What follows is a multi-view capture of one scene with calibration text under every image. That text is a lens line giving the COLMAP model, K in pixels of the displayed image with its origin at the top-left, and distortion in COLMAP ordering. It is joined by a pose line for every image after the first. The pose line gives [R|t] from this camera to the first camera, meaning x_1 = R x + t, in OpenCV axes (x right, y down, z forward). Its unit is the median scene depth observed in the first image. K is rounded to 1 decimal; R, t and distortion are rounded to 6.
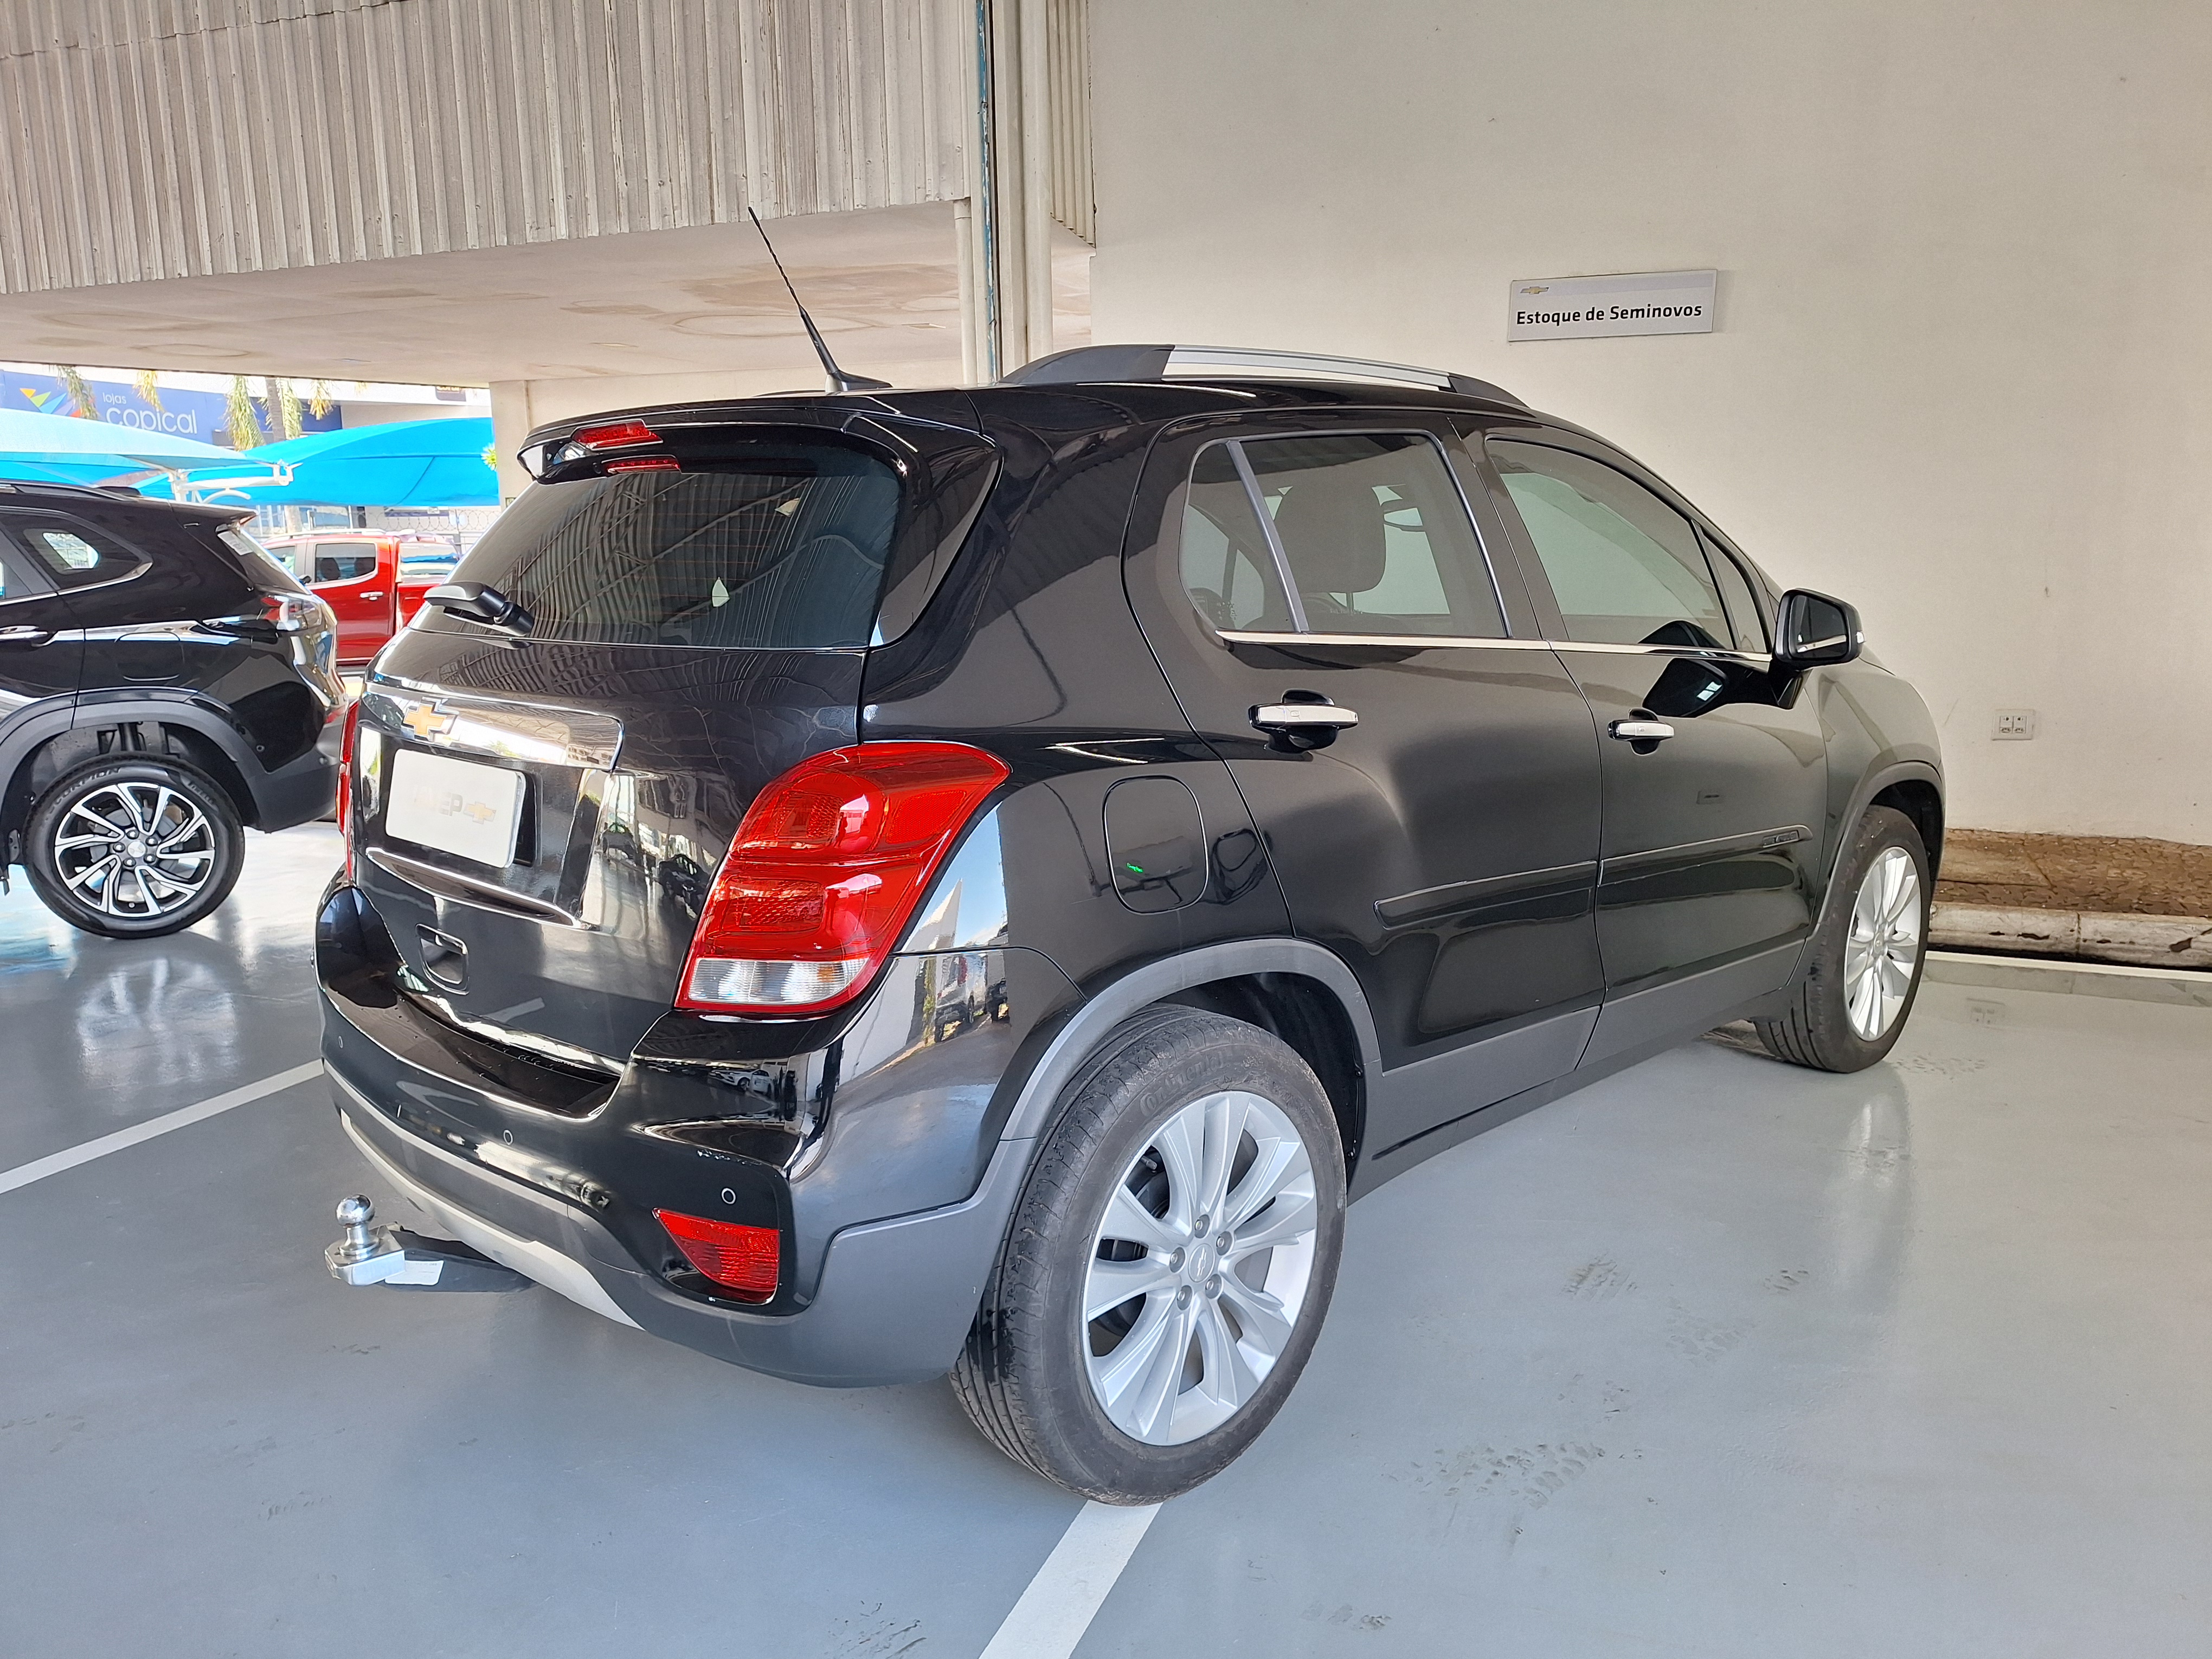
lens RADIAL K [[1462.8, 0, 1085.9], [0, 1462.8, 828.9], [0, 0, 1]] dist [0.005336, -0.007842]
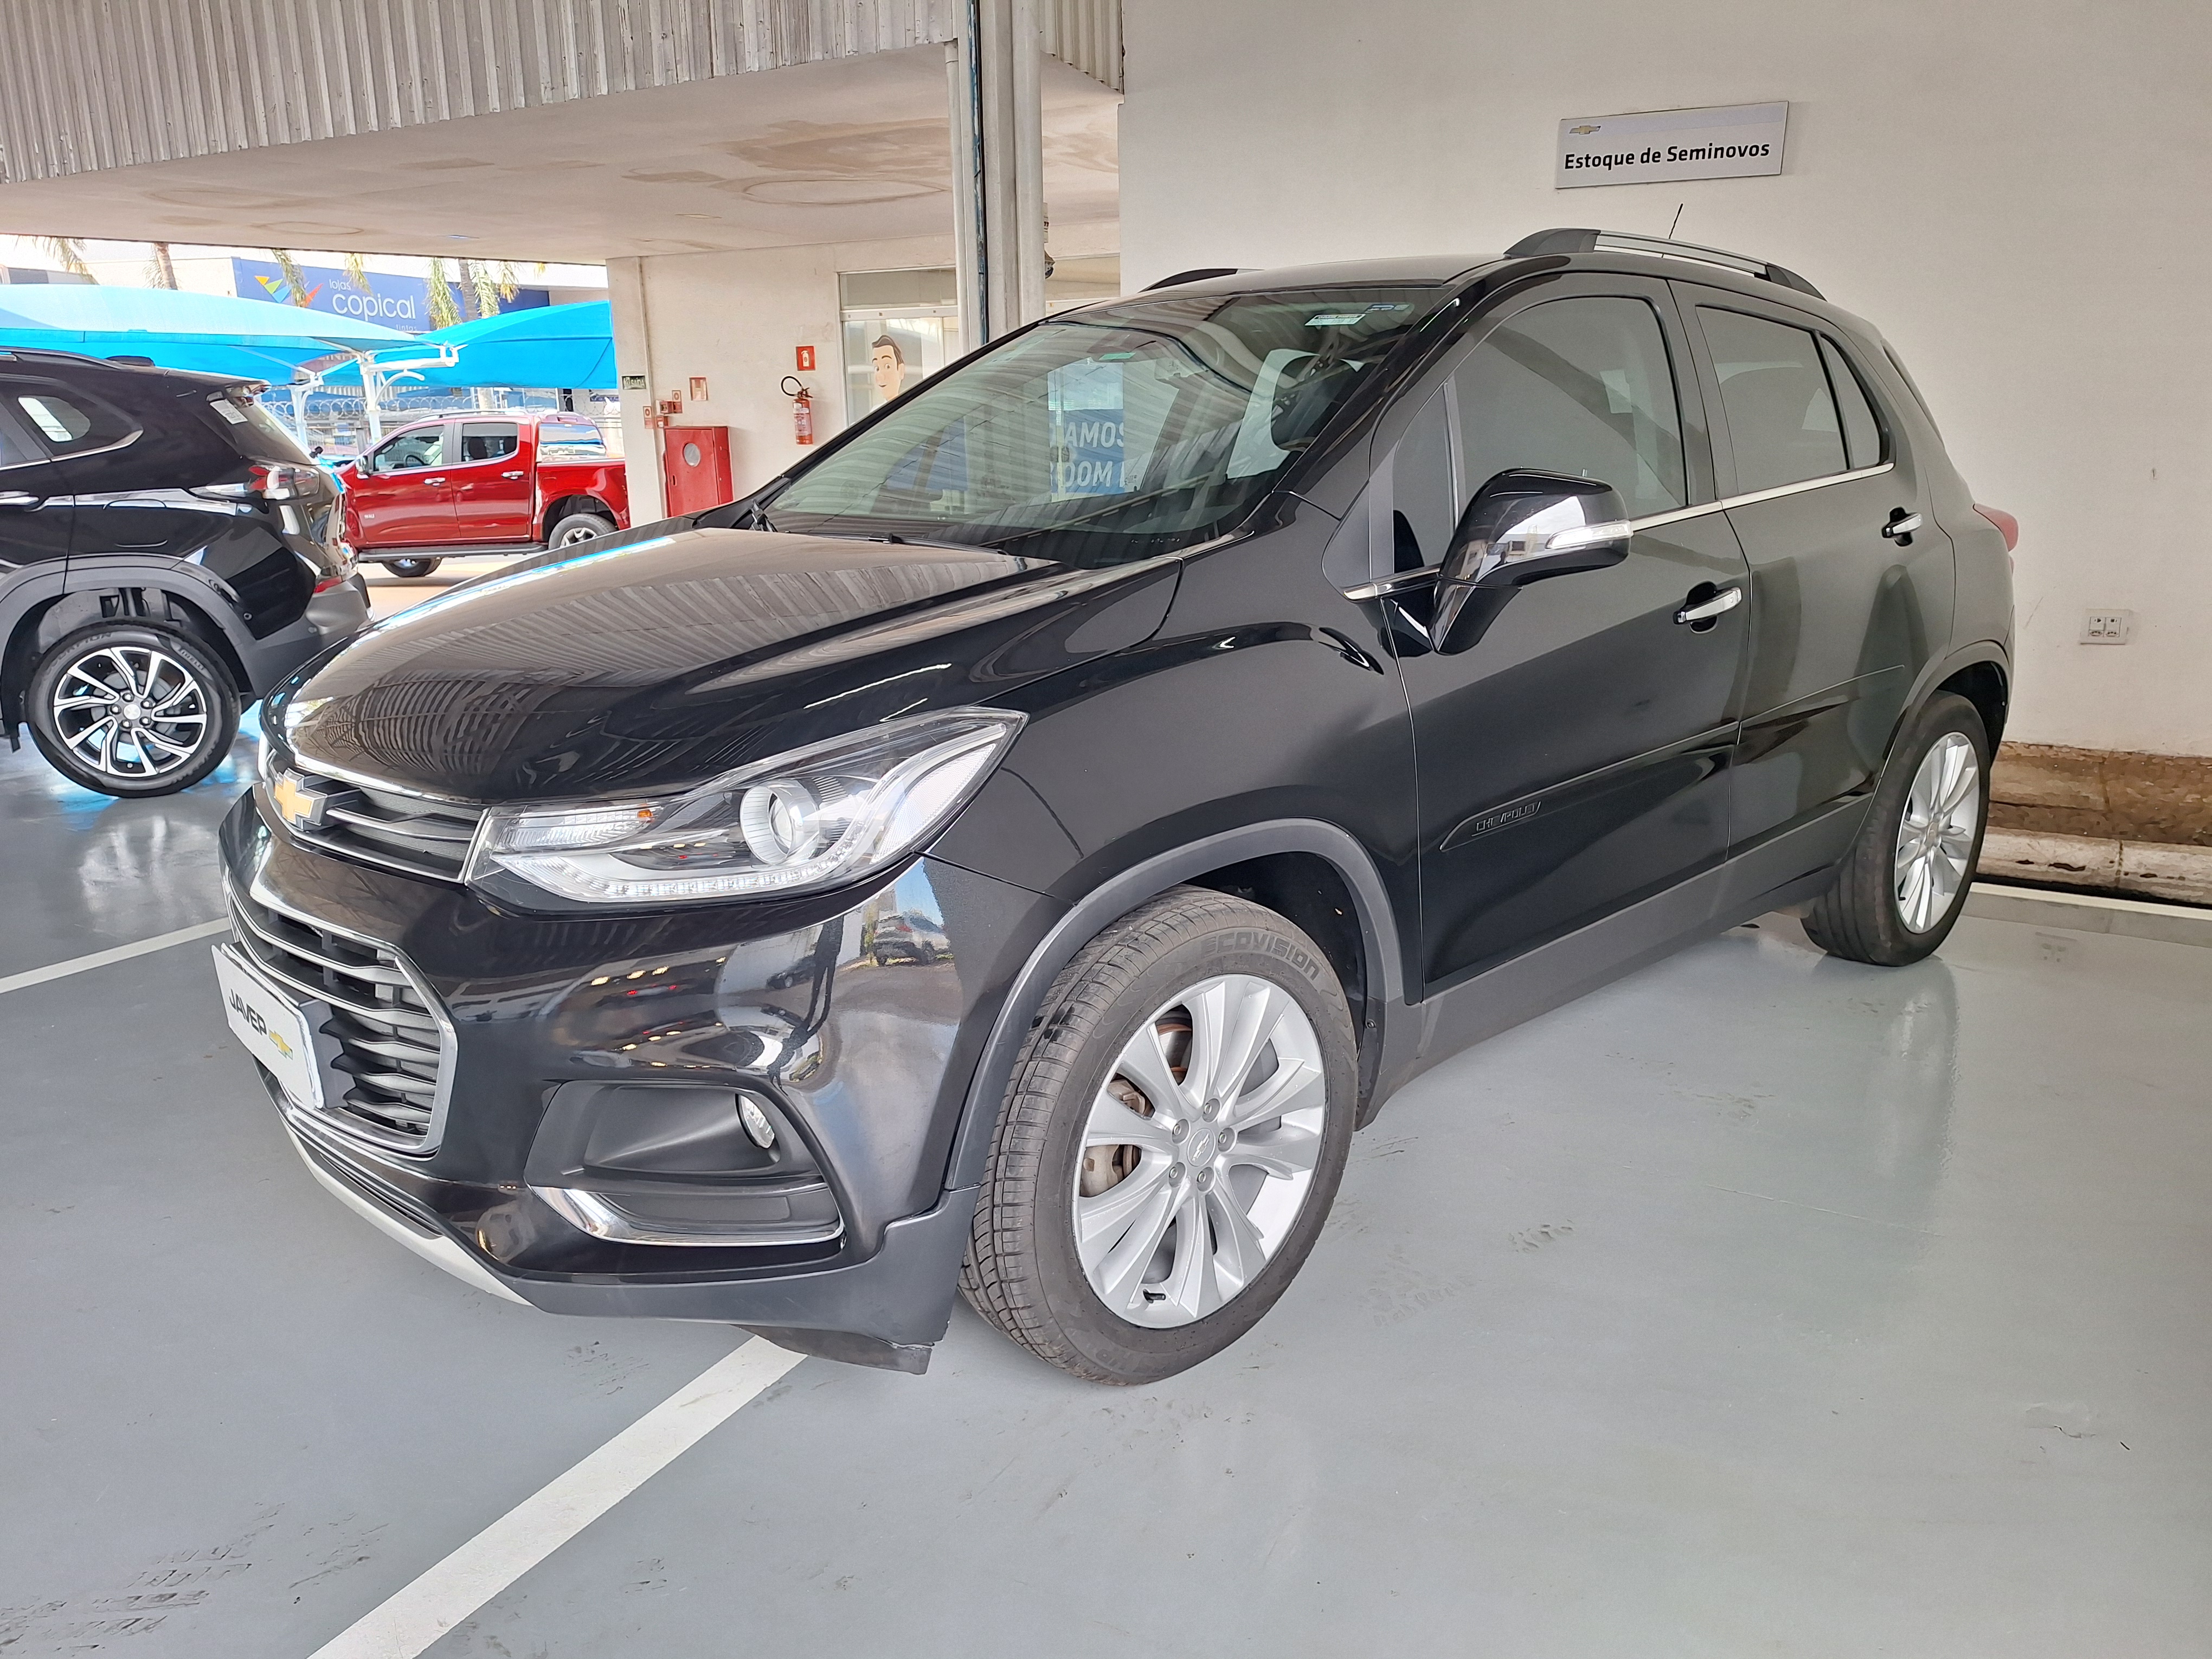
lens RADIAL K [[1462.8, 0, 1112.3], [0, 1462.8, 828.7], [0, 0, 1]] dist [0.005336, -0.007842]
pose [[0.991855, 0.036353, -0.122073, 0.149461], [-0.027382, 0.996854, 0.074383, 0.000453], [0.124393, -0.070434, 0.989730, 0.046739]]
